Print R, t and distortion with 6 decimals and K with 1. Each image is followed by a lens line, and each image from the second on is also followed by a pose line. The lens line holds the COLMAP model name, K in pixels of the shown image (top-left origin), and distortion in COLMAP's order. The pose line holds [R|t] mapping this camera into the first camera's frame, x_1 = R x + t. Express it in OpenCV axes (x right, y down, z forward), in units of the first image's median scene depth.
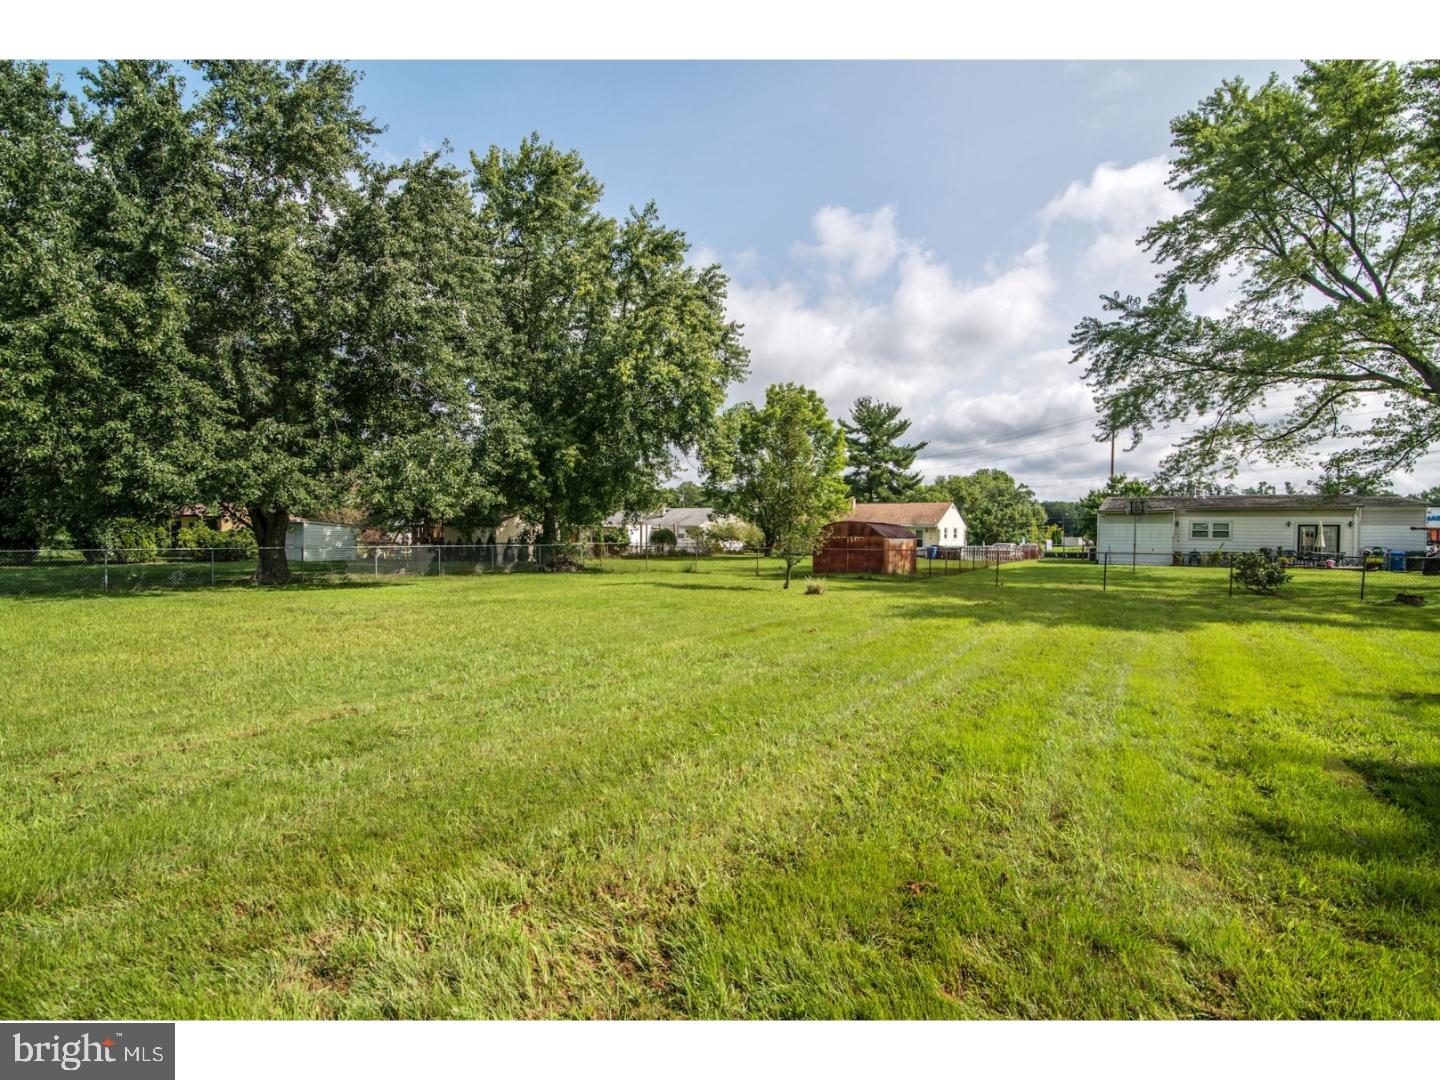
lens RADIAL K [[665.5, 0, 746.4], [0, 665.5, 539.0], [0, 0, 1]] dist [-0.029886, 0.000400]
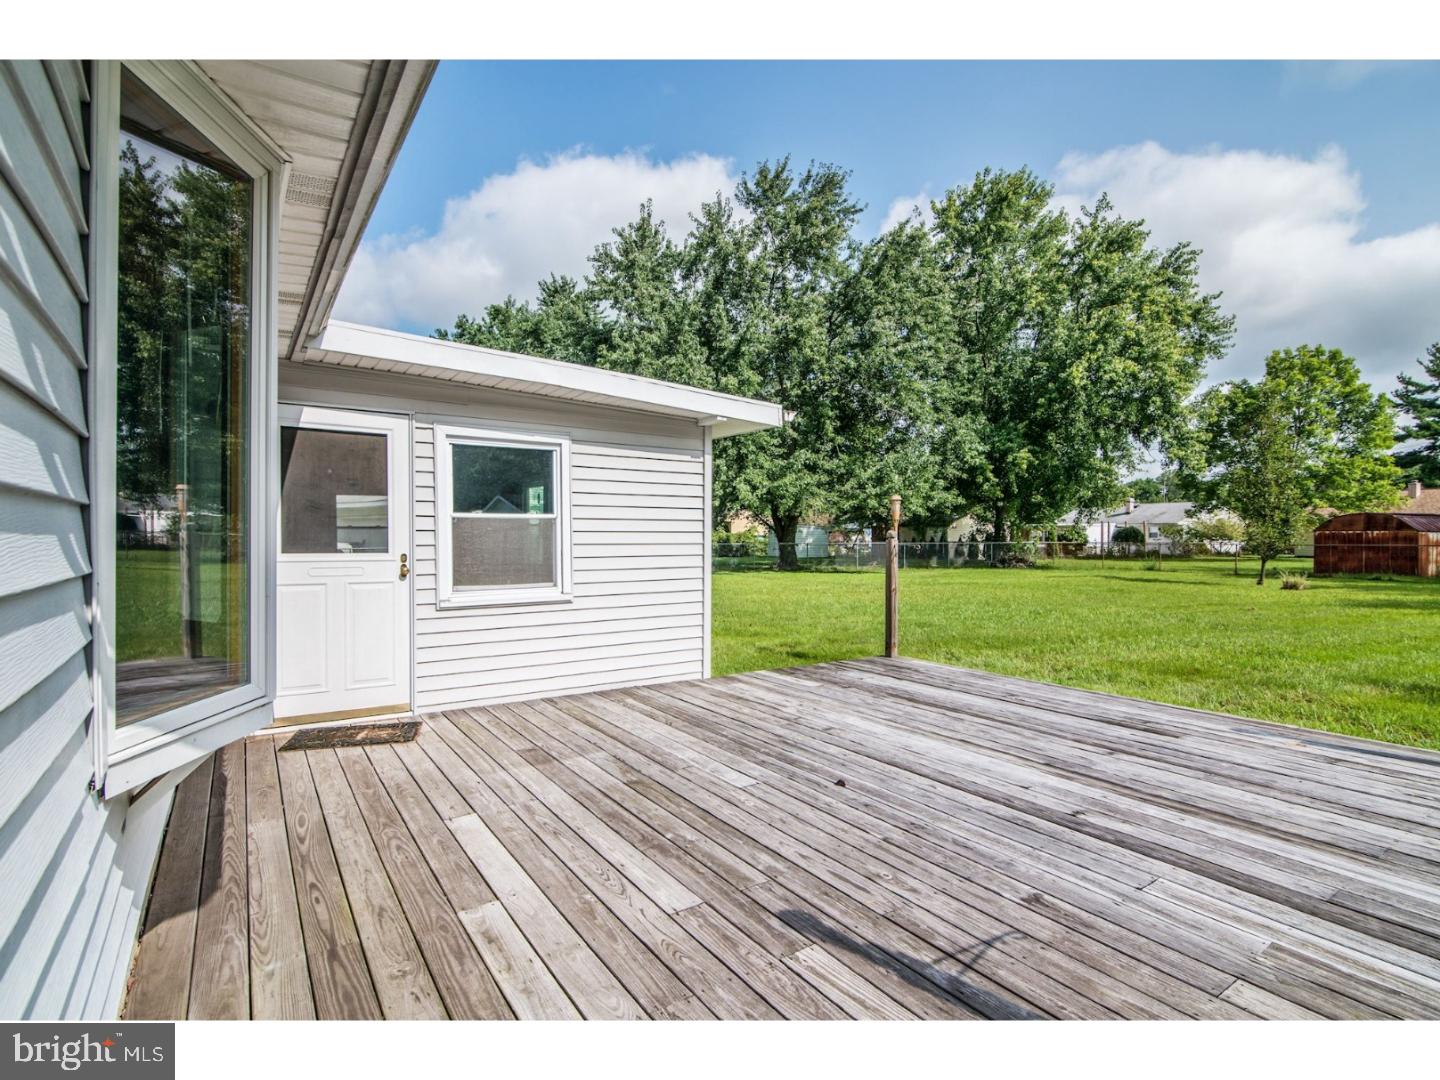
lens RADIAL K [[741.7, 0, 720.0], [0, 741.7, 540.0], [0, 0, 1]] dist [-0.000340, -0.000341]
pose [[0.801662, -0.001742, -0.597775, 0.058425], [-0.000281, 0.999995, -0.003292, 0.011122], [0.597777, 0.002807, 0.801657, -0.247989]]
